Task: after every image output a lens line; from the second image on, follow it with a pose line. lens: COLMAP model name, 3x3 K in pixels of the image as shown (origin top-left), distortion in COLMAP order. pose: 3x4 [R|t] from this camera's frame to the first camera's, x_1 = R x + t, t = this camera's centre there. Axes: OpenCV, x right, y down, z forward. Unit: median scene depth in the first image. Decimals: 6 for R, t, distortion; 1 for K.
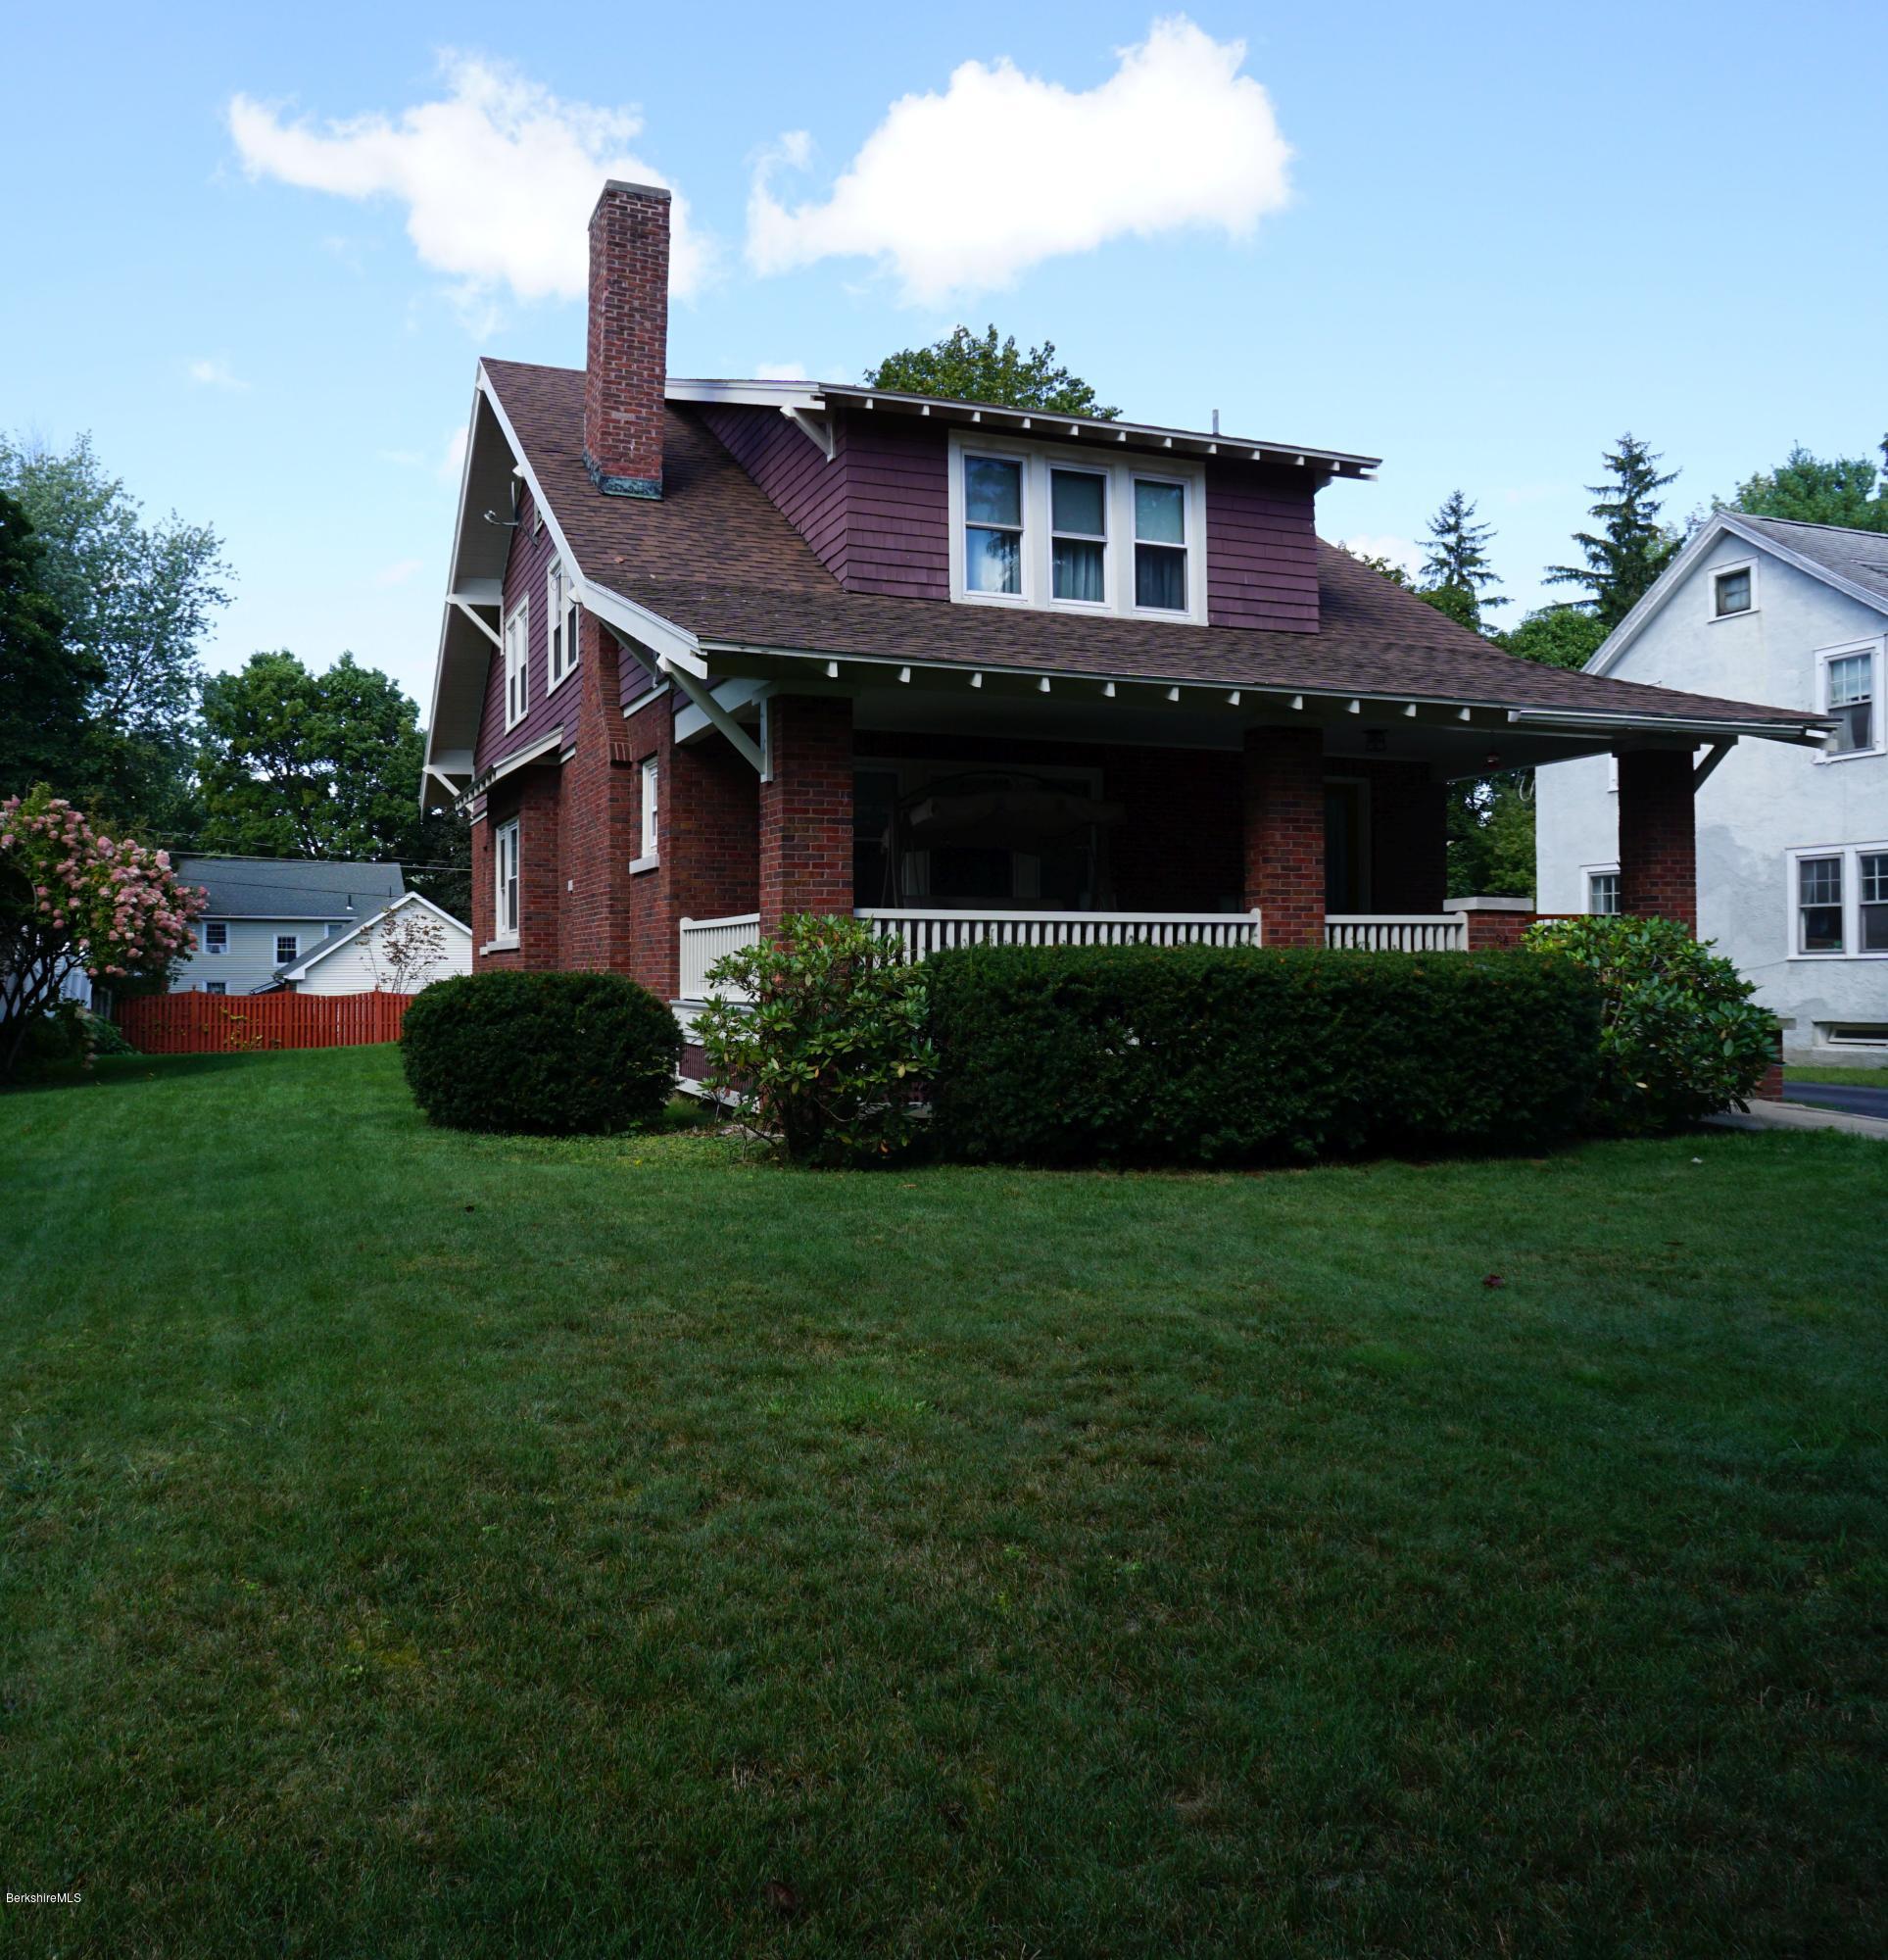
lens RADIAL K [[1558.8, 0, 771.0], [0, 1558.8, 980.9], [0, 0, 1]] dist [-0.090478, 0.070582]
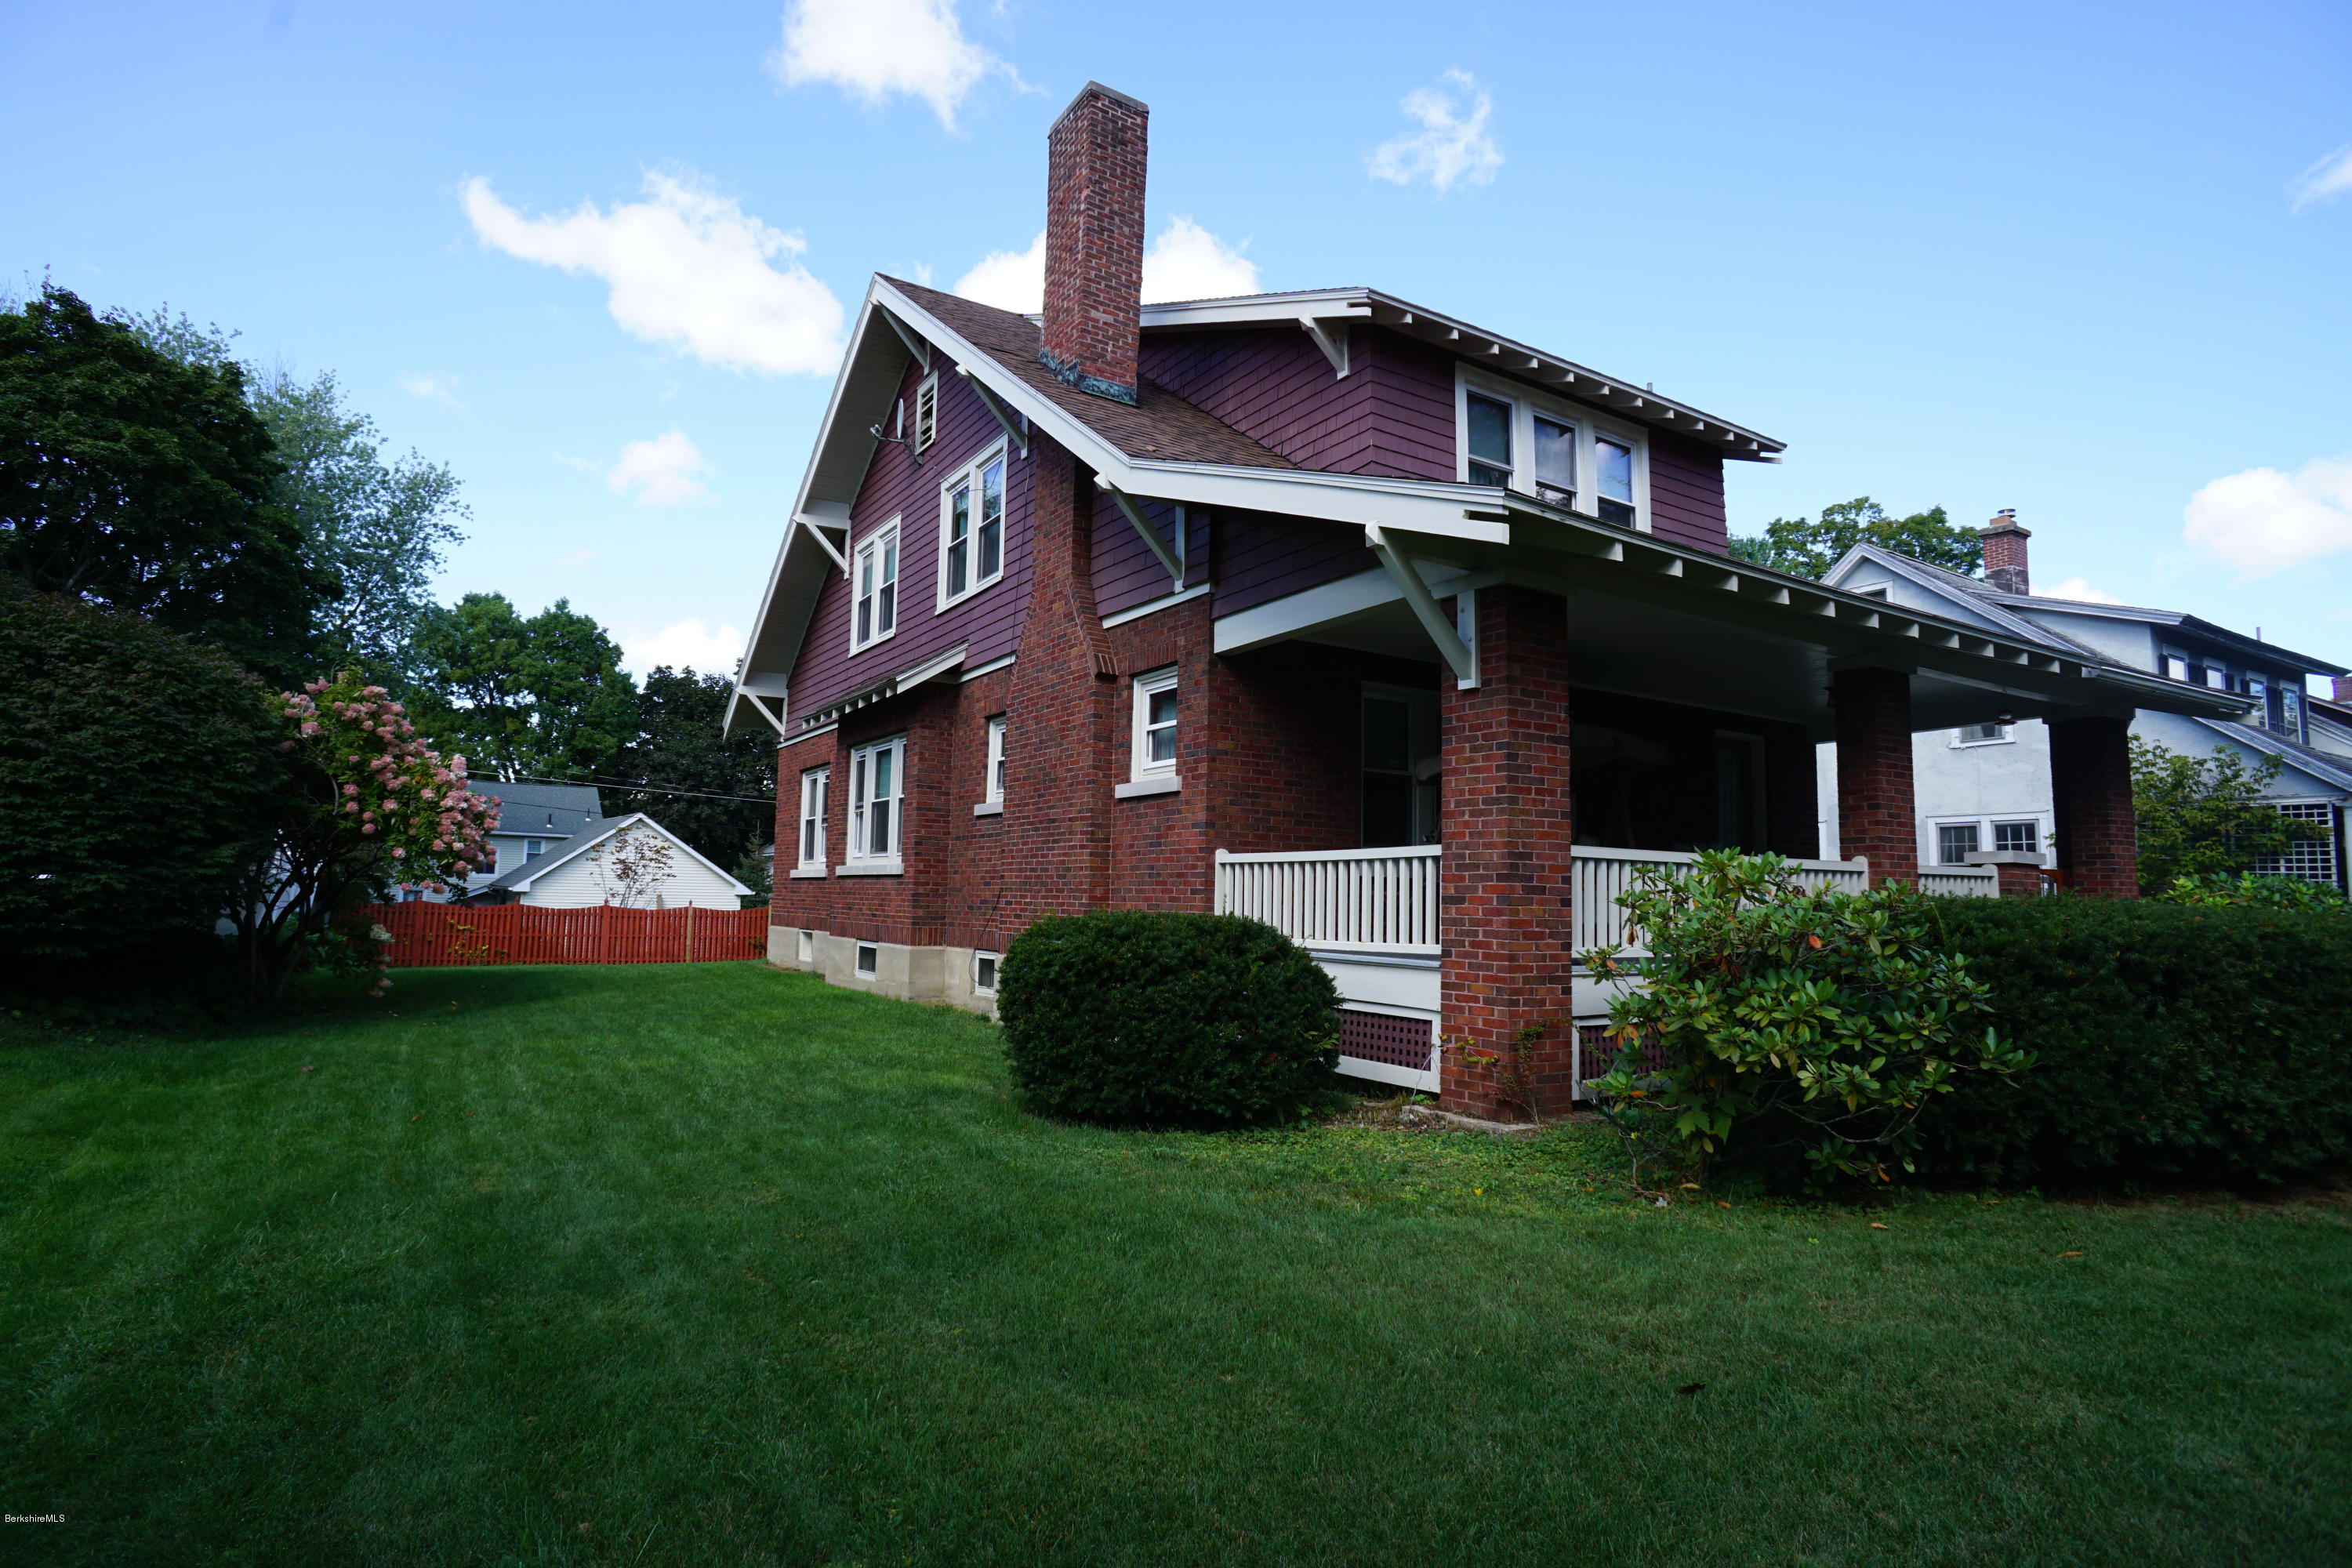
lens RADIAL K [[1233.0, 0, 1146.0], [0, 1233.0, 782.6], [0, 0, 1]] dist [-0.078201, 0.050426]
pose [[0.974514, 0.043393, 0.220089, -0.189576], [-0.021908, 0.994832, -0.099139, -0.005832], [-0.223253, 0.091790, 0.970429, 0.247617]]
